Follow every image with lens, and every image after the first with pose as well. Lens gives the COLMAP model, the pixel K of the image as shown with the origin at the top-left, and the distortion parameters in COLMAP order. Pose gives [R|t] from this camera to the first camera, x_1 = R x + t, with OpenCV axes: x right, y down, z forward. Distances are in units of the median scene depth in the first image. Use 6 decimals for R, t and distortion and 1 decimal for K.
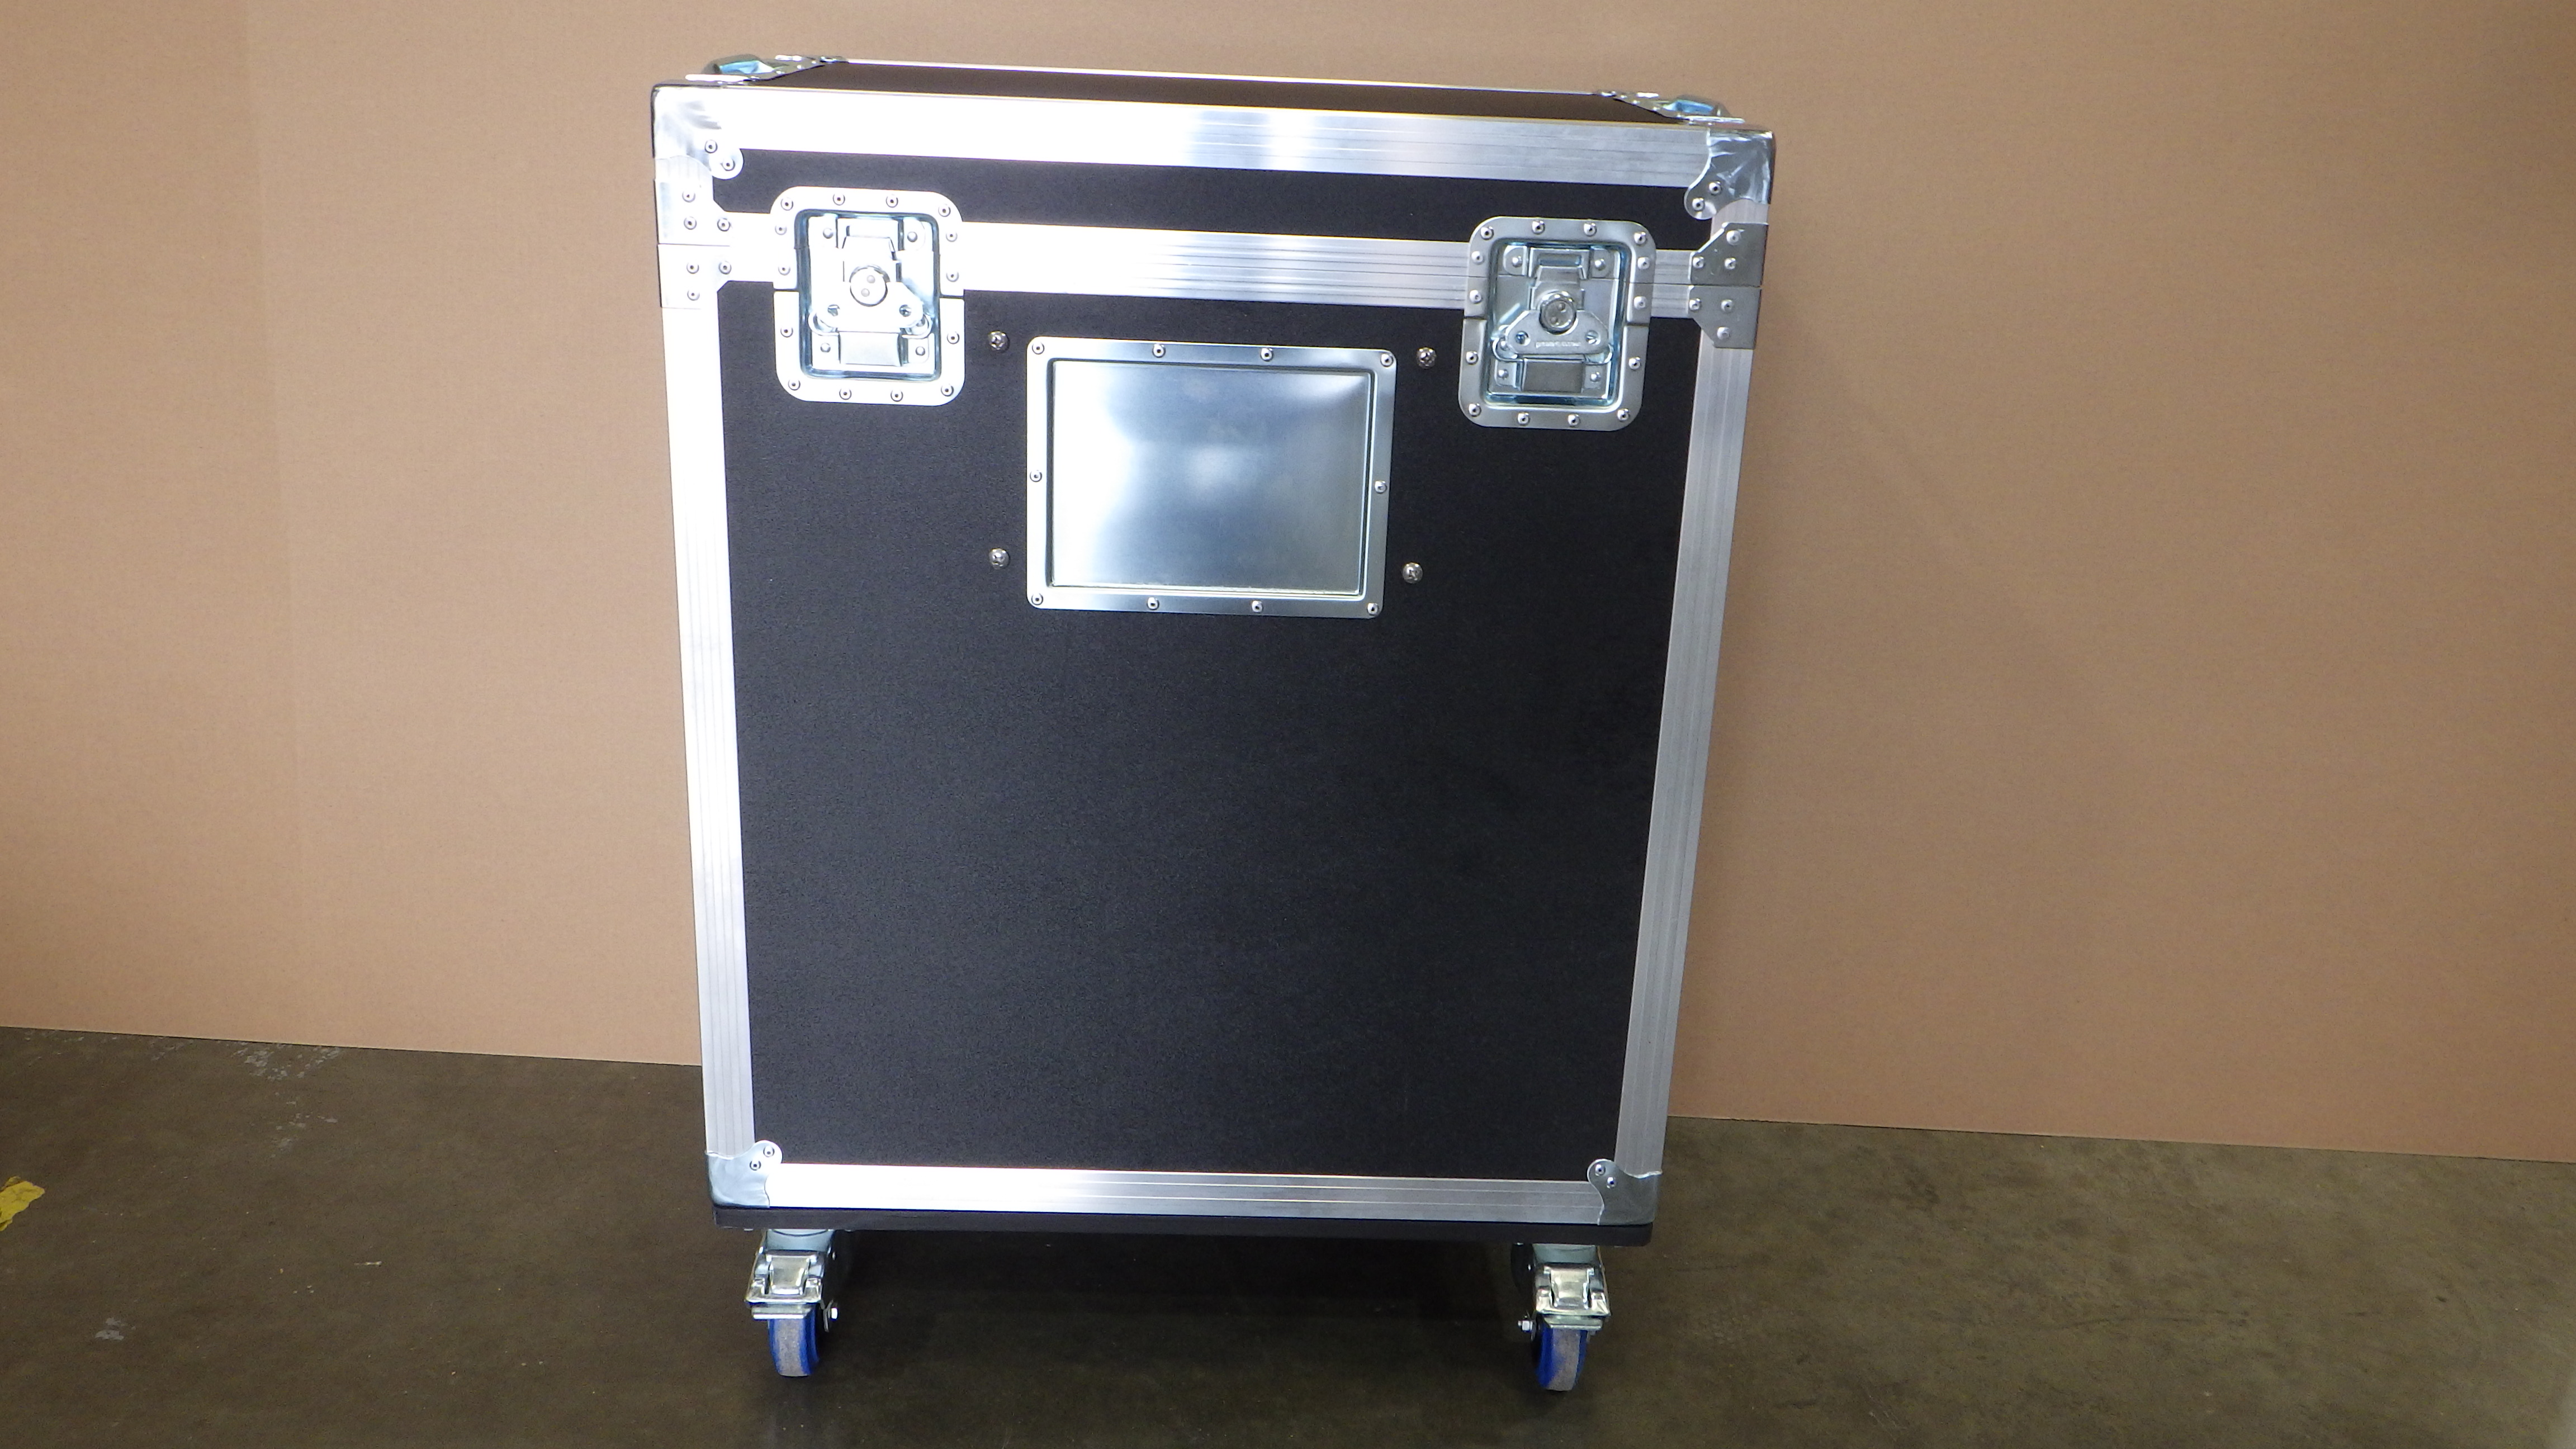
lens RADIAL K [[2110.4, 0, 1288.2], [0, 2110.4, 739.6], [0, 0, 1]] dist [0.000805, 0.001043]
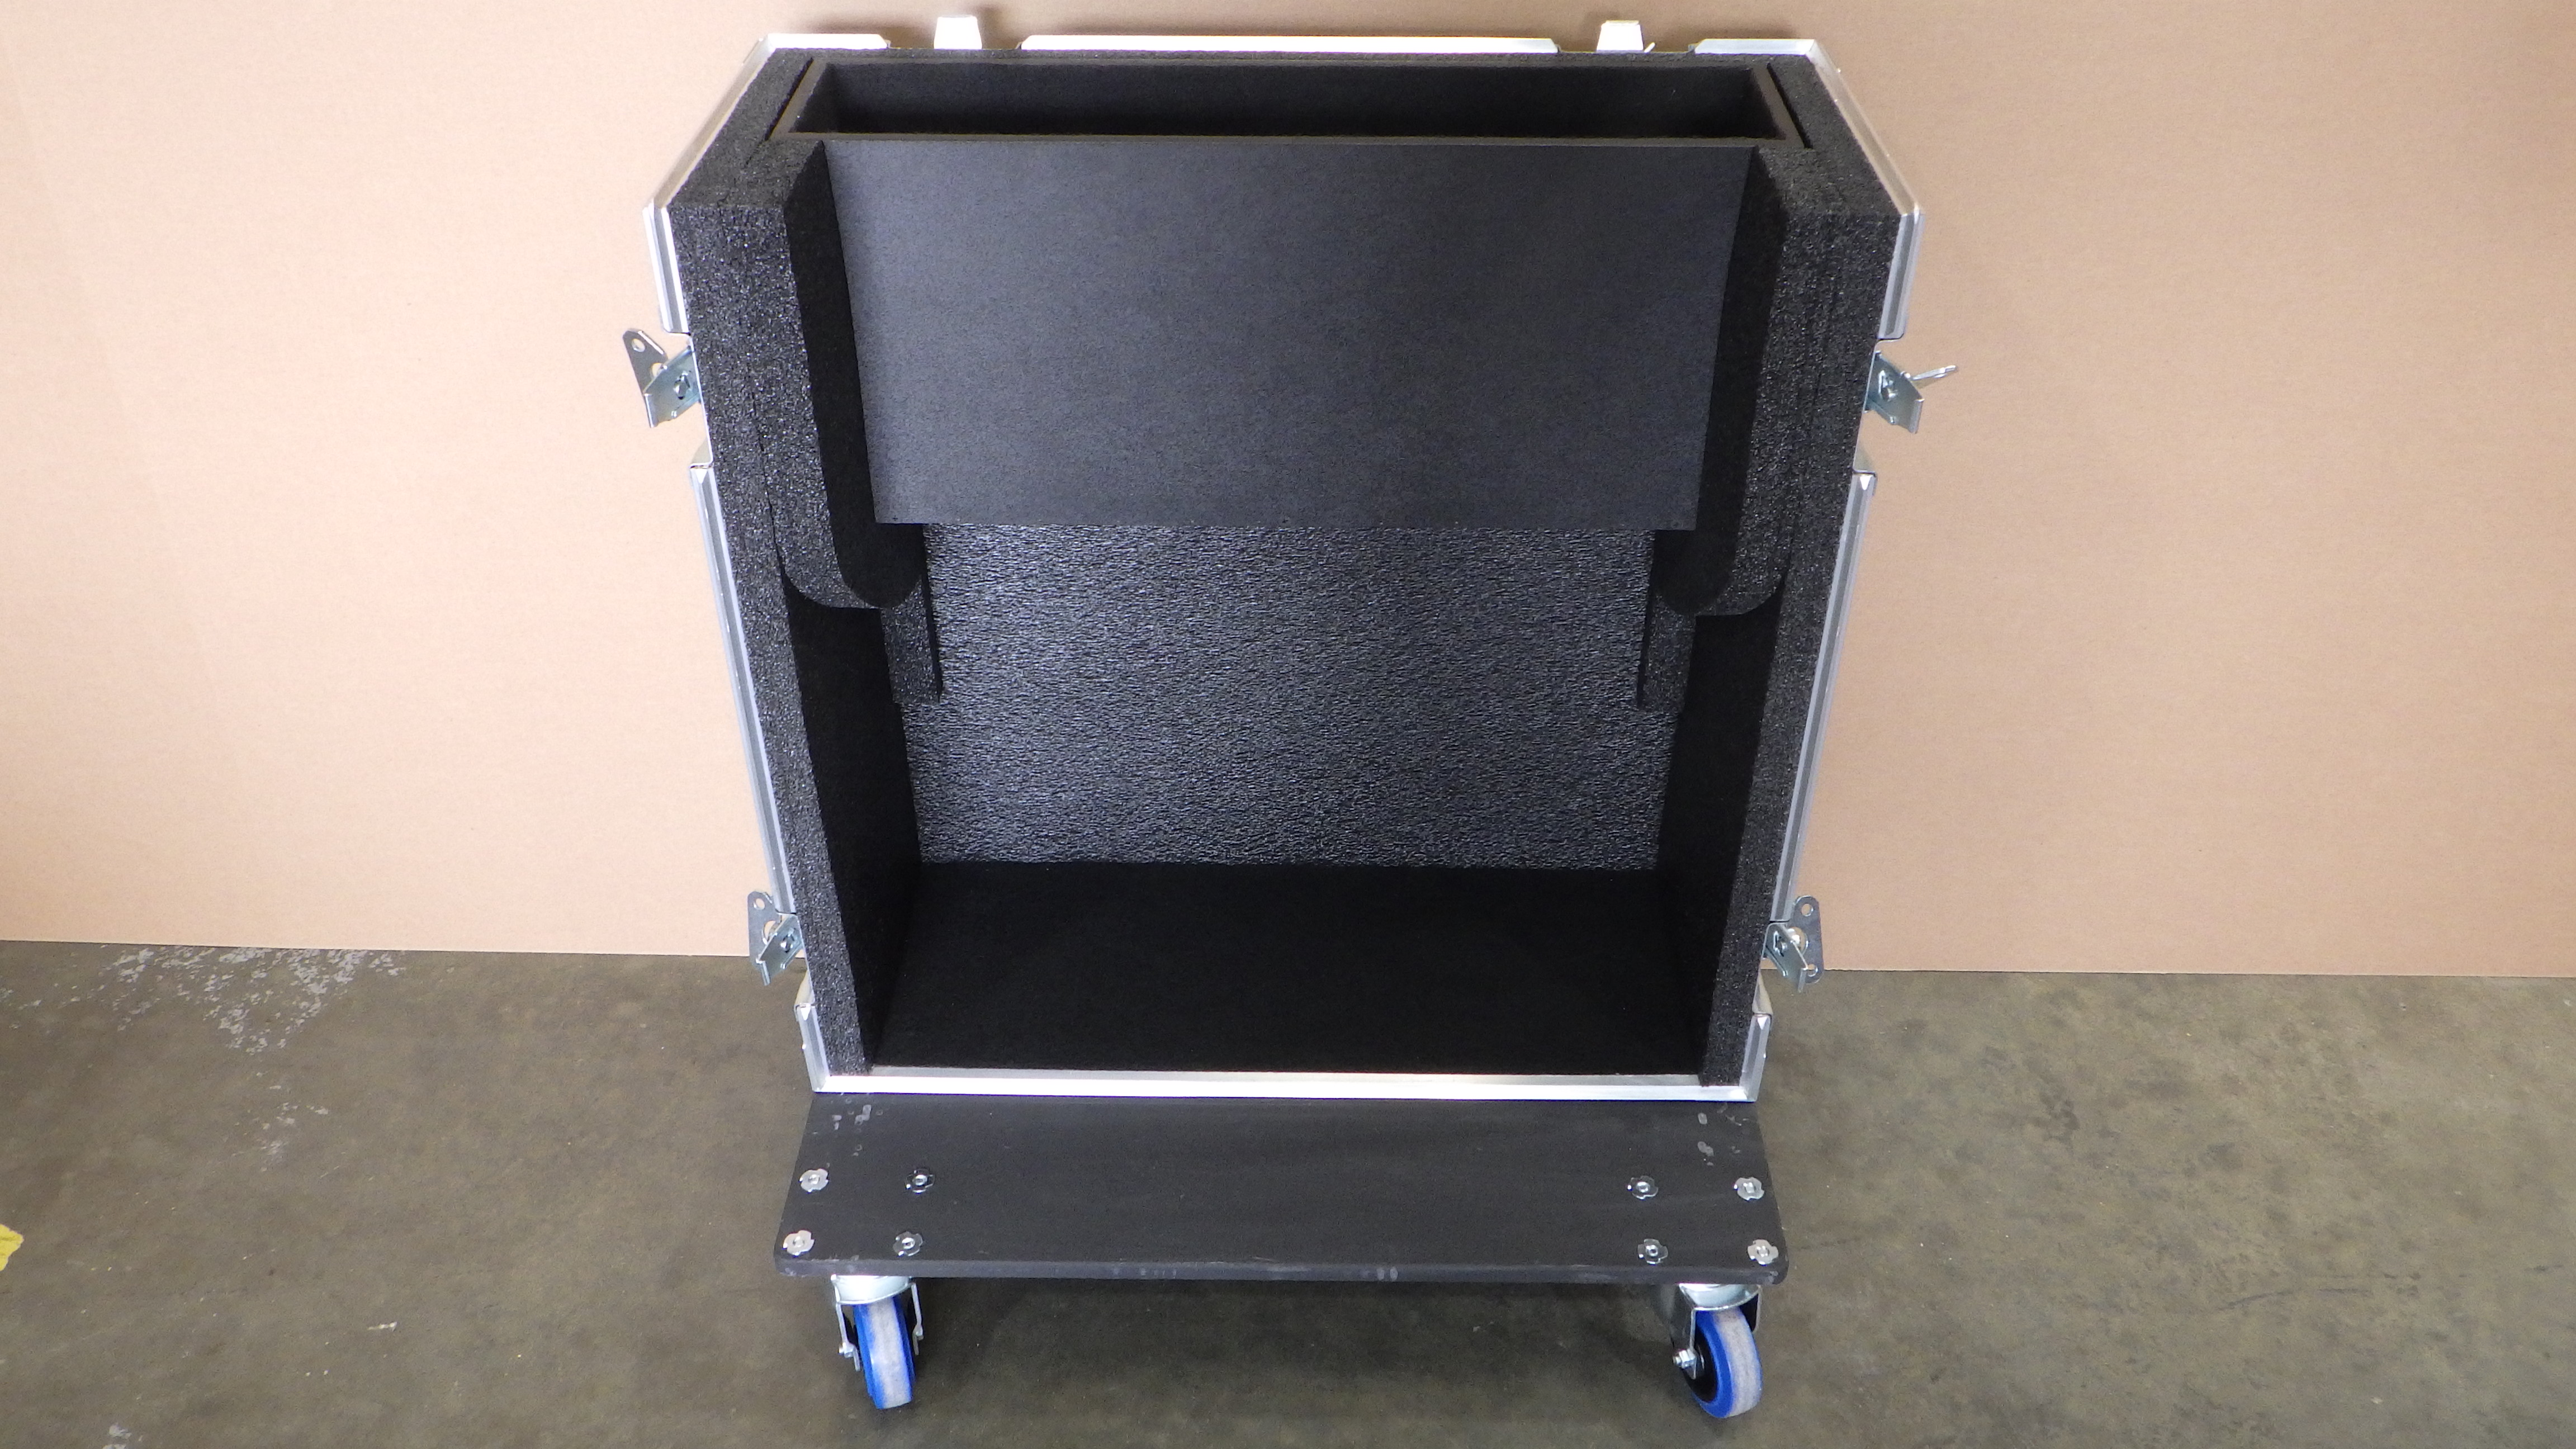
lens RADIAL K [[2110.4, 0, 1290.0], [0, 2110.4, 707.8], [0, 0, 1]] dist [0.000805, 0.001043]
pose [[0.998980, -0.042647, -0.014872, -0.012527], [0.045113, 0.958055, 0.283011, -0.241426], [0.002178, -0.283393, 0.959001, 0.180561]]
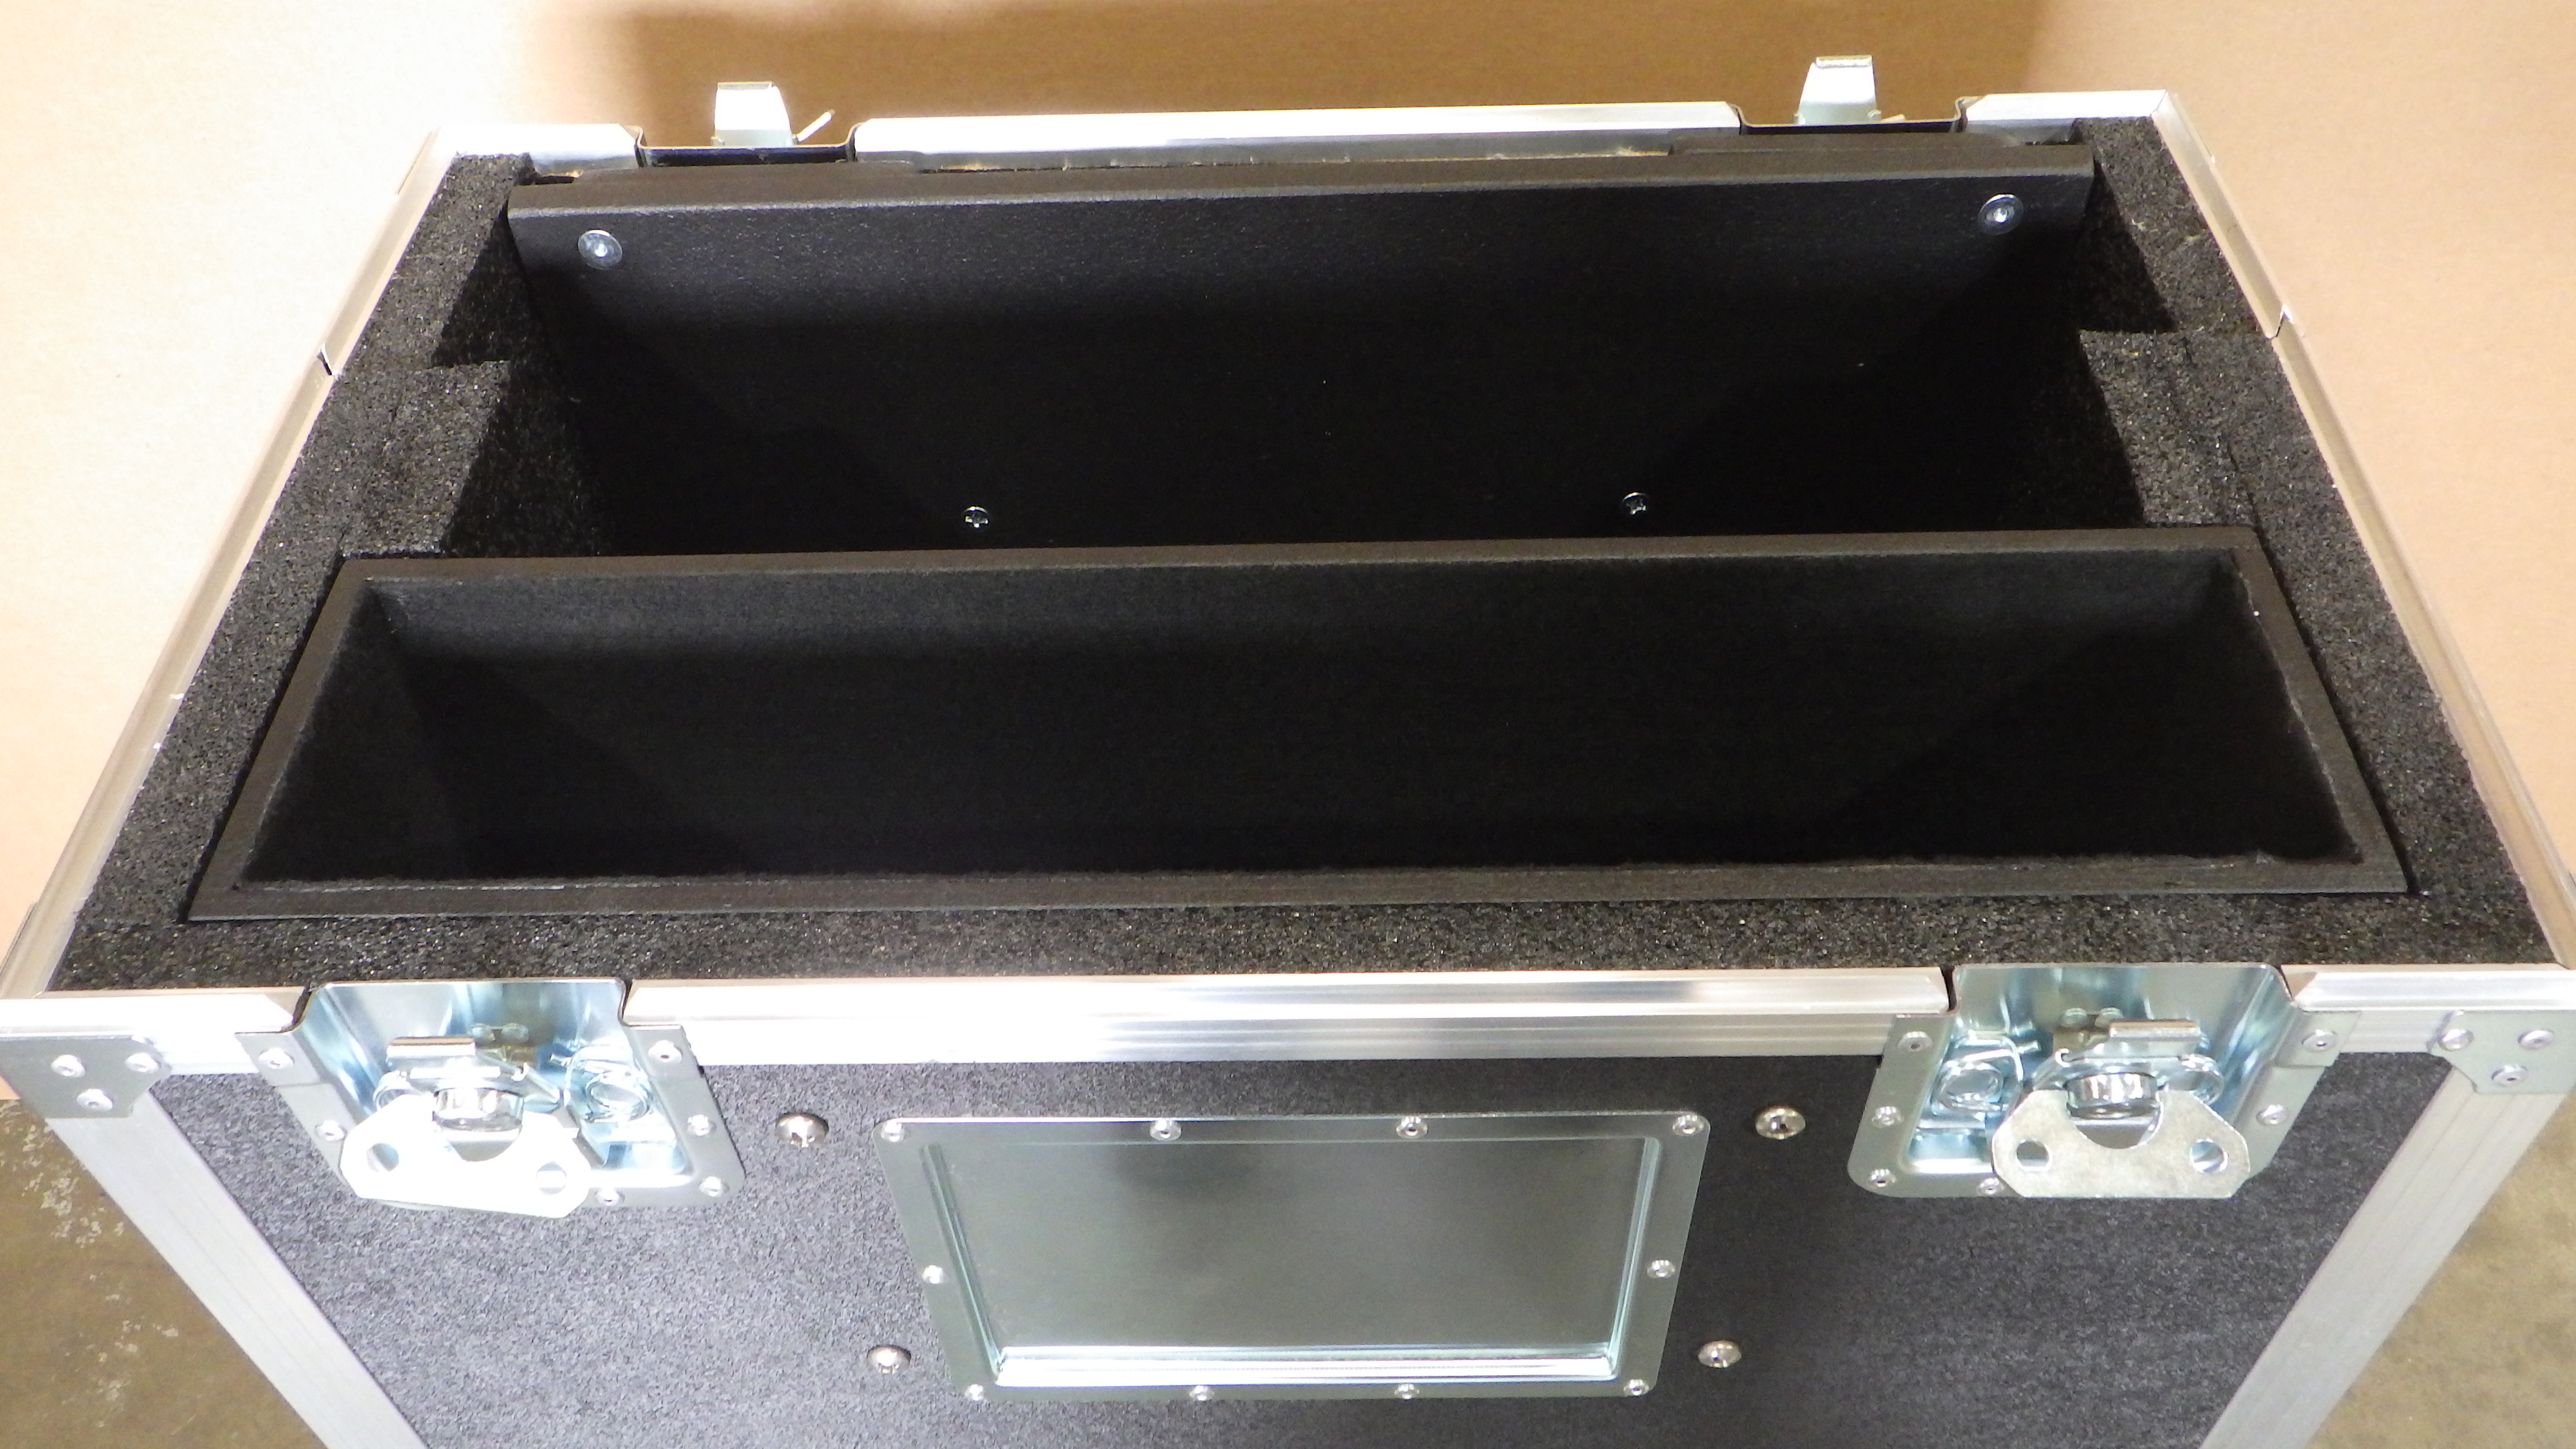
lens RADIAL K [[2110.4, 0, 1290.8], [0, 2110.4, 694.5], [0, 0, 1]] dist [0.000805, 0.001043]
pose [[0.996964, -0.069598, -0.034902, -0.023005], [0.077852, 0.884947, 0.459139, -0.344154], [-0.001069, -0.460462, 0.887679, 0.472868]]
